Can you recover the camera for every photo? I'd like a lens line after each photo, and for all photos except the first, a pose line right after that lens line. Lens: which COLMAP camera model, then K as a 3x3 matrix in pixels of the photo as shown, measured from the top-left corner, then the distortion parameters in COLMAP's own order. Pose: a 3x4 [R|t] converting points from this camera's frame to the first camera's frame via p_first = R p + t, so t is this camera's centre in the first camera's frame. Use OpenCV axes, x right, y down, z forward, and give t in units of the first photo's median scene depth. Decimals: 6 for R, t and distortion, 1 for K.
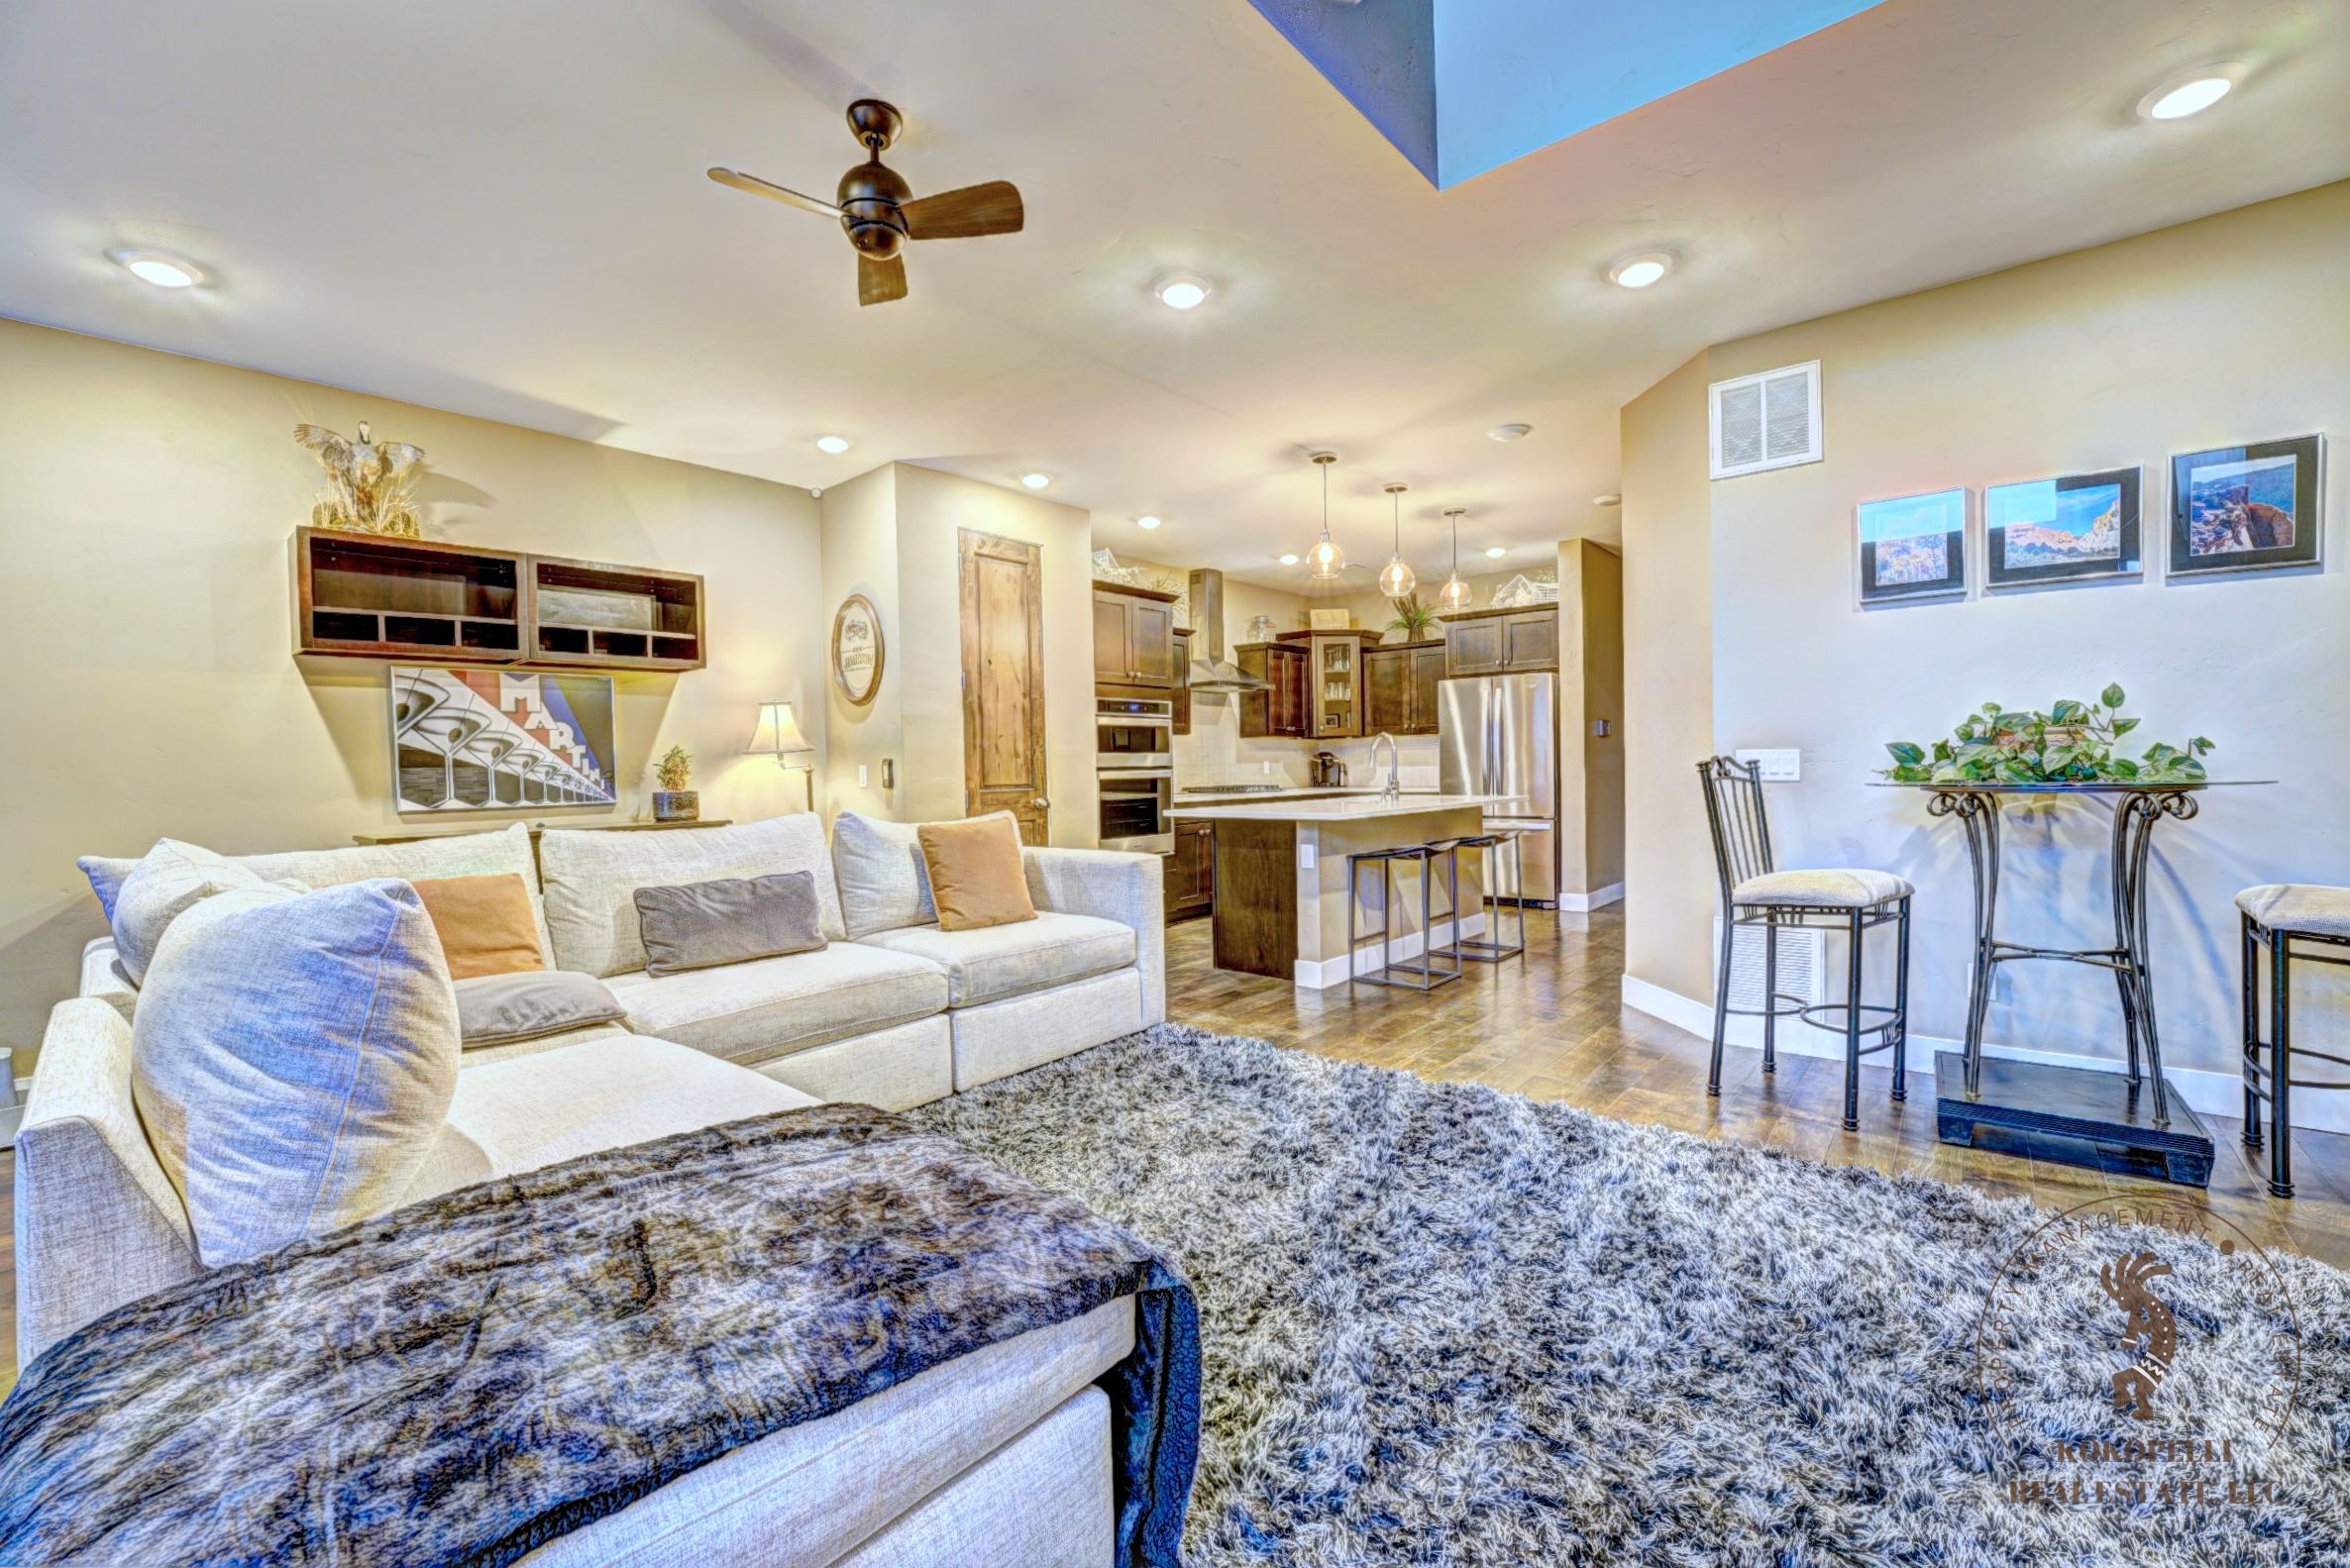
lens RADIAL K [[959.9, 0, 1180.7], [0, 959.9, 780.5], [0, 0, 1]] dist [-0.001061, -0.000372]
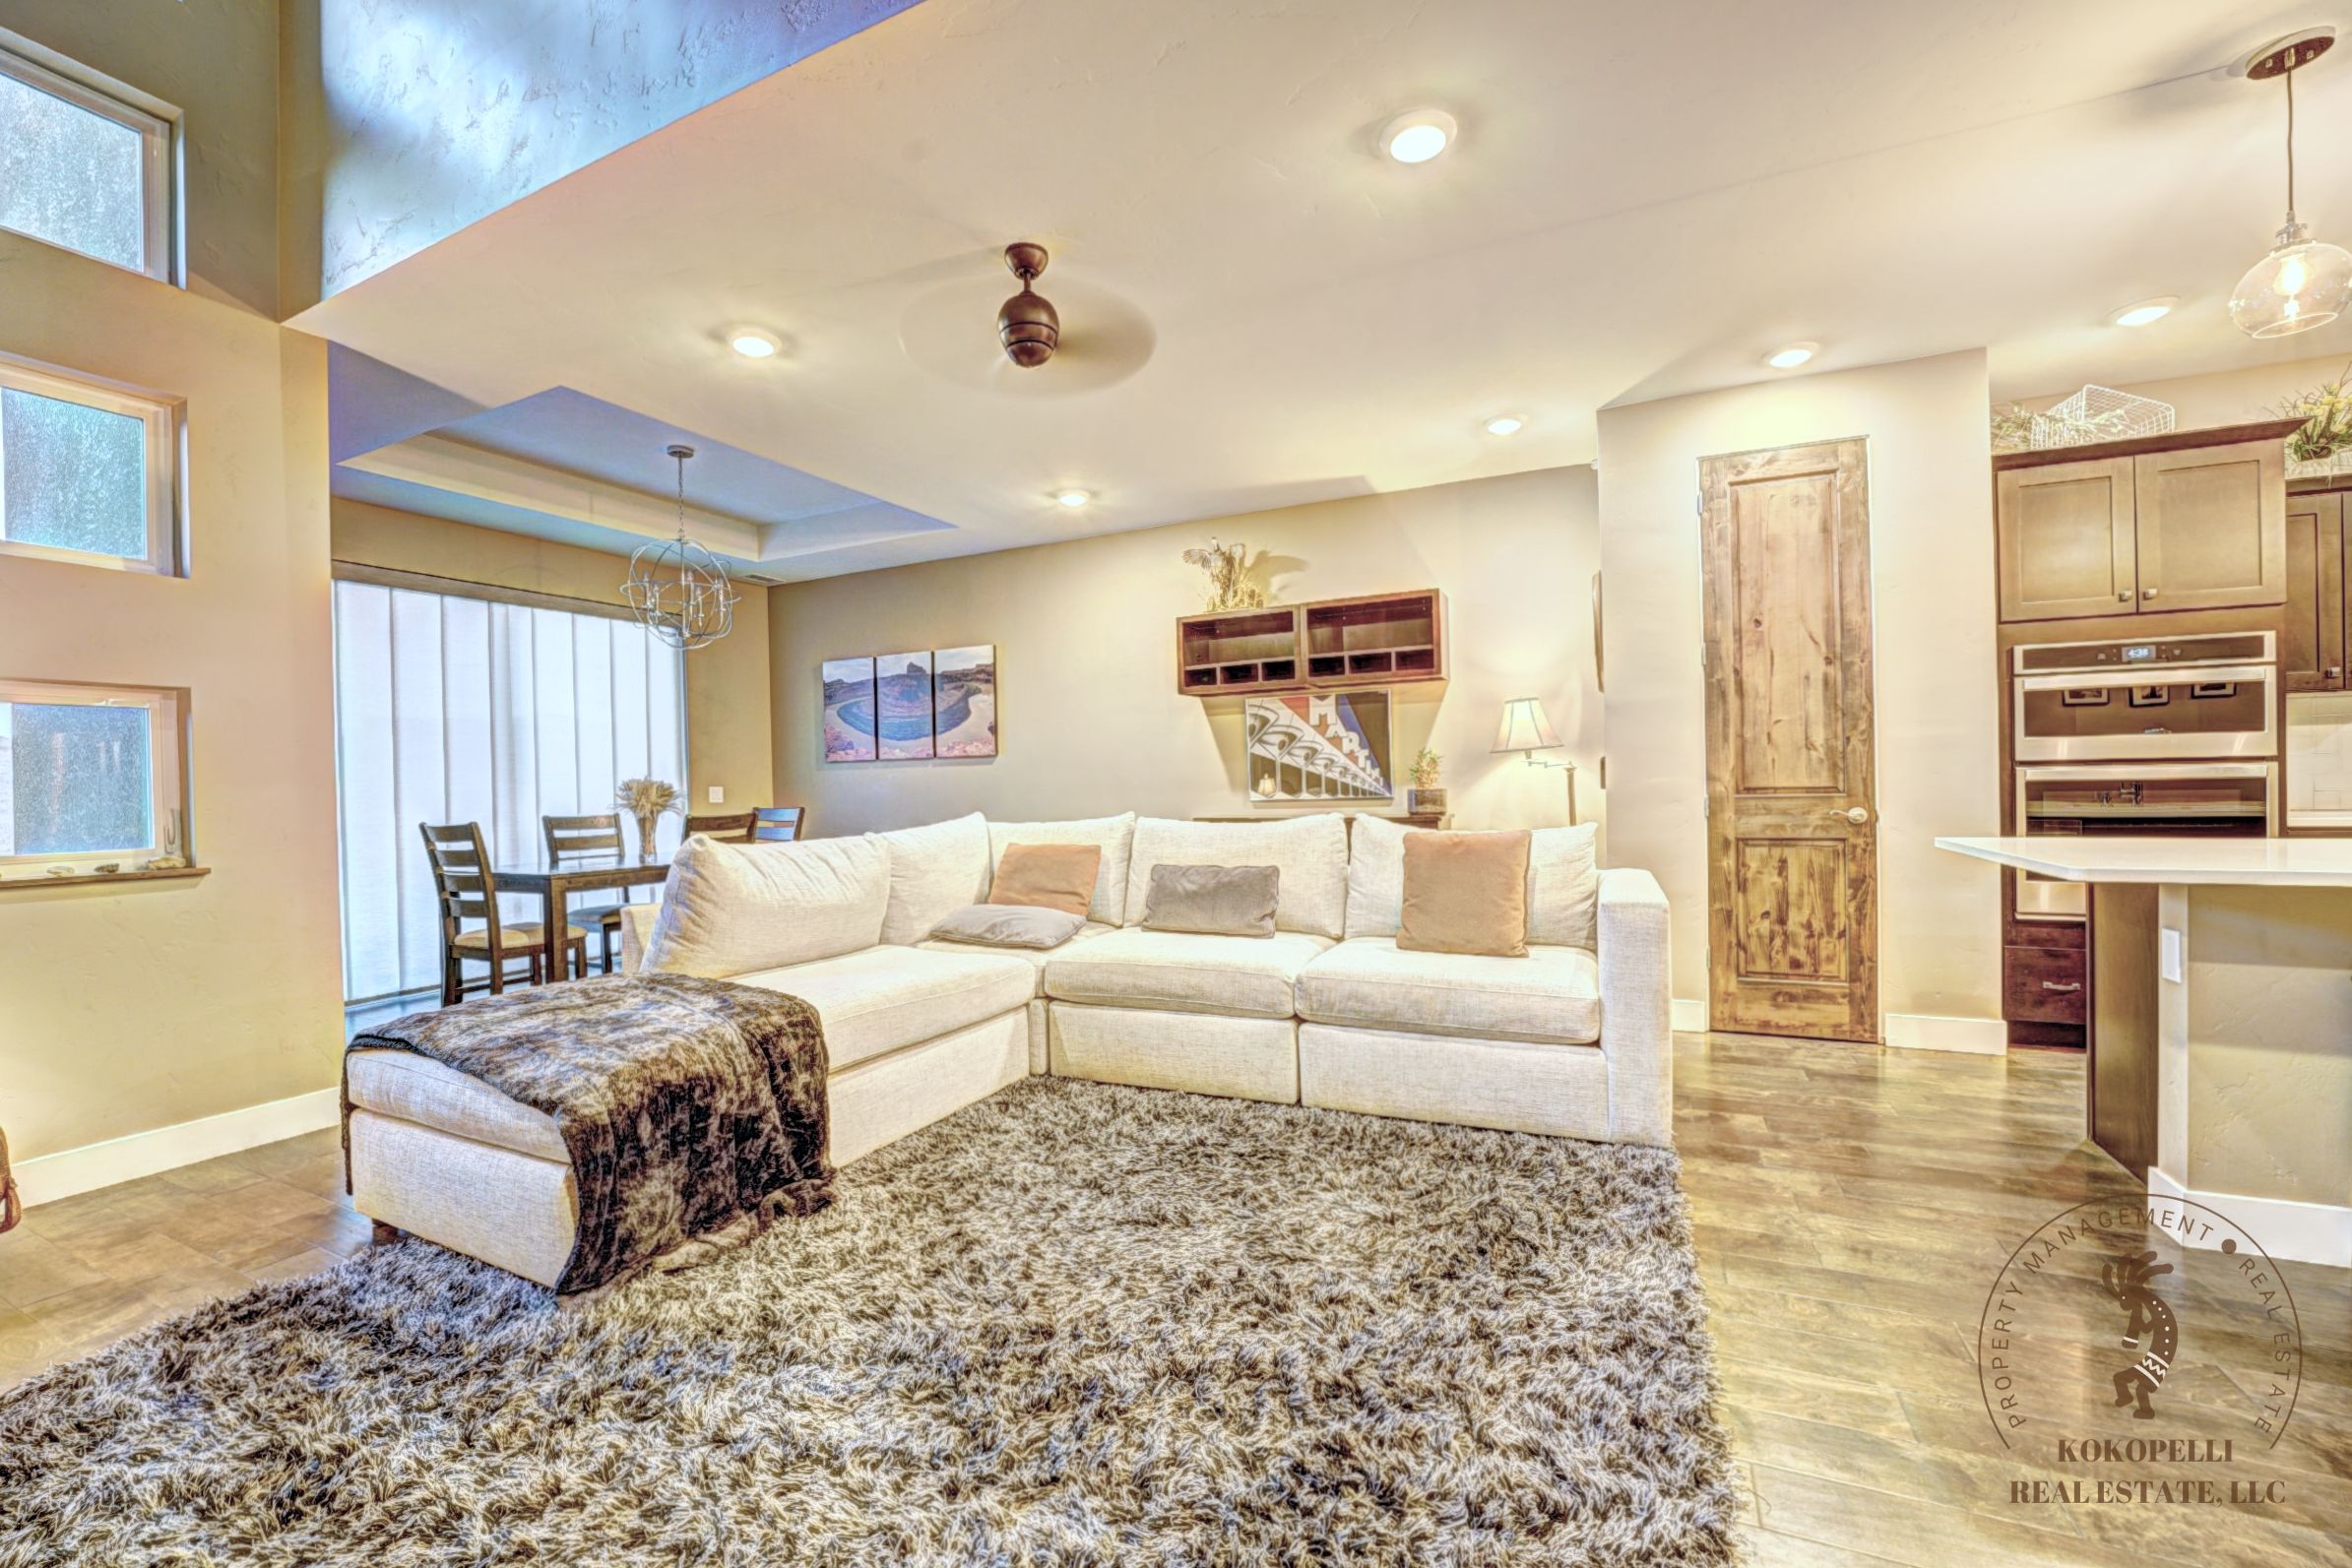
lens RADIAL K [[960.7, 0, 1180.1], [0, 960.7, 788.2], [0, 0, 1]] dist [-0.001061, -0.000372]
pose [[0.286950, 0.020839, -0.957719, 0.485466], [0.001435, 0.999753, 0.022184, -0.015170], [0.957944, -0.007740, 0.286849, 0.440989]]
